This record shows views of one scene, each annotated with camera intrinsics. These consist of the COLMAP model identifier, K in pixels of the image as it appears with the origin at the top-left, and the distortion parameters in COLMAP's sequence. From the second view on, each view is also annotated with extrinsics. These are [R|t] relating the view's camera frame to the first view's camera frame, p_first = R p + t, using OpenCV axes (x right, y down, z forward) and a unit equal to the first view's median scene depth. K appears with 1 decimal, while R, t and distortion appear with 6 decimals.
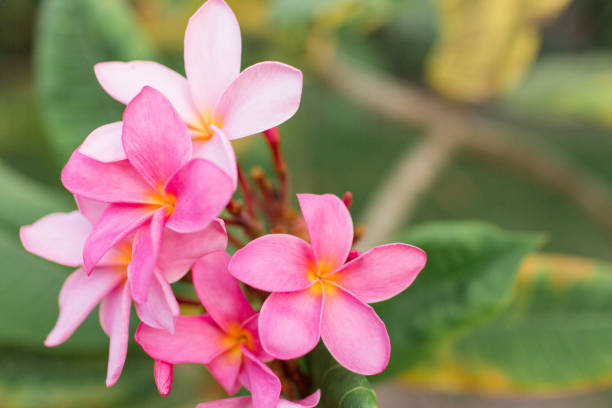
lens RADIAL K [[719.1, 0, 307.0], [0, 719.1, 261.1], [0, 0, 1]] dist [-0.022462, 0.000000]
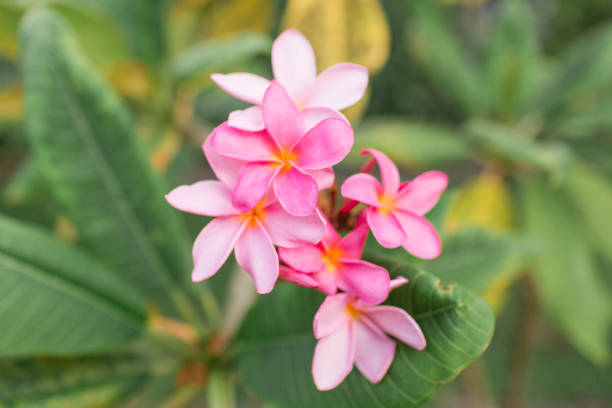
lens RADIAL K [[719.1, 0, 285.3], [0, 719.1, 208.9], [0, 0, 1]] dist [-0.022462, 0.000000]
pose [[0.913421, -0.089247, 0.397110, -0.778411], [0.174605, 0.967248, -0.184241, 0.278962], [-0.367661, 0.237627, 0.899088, -0.272064]]
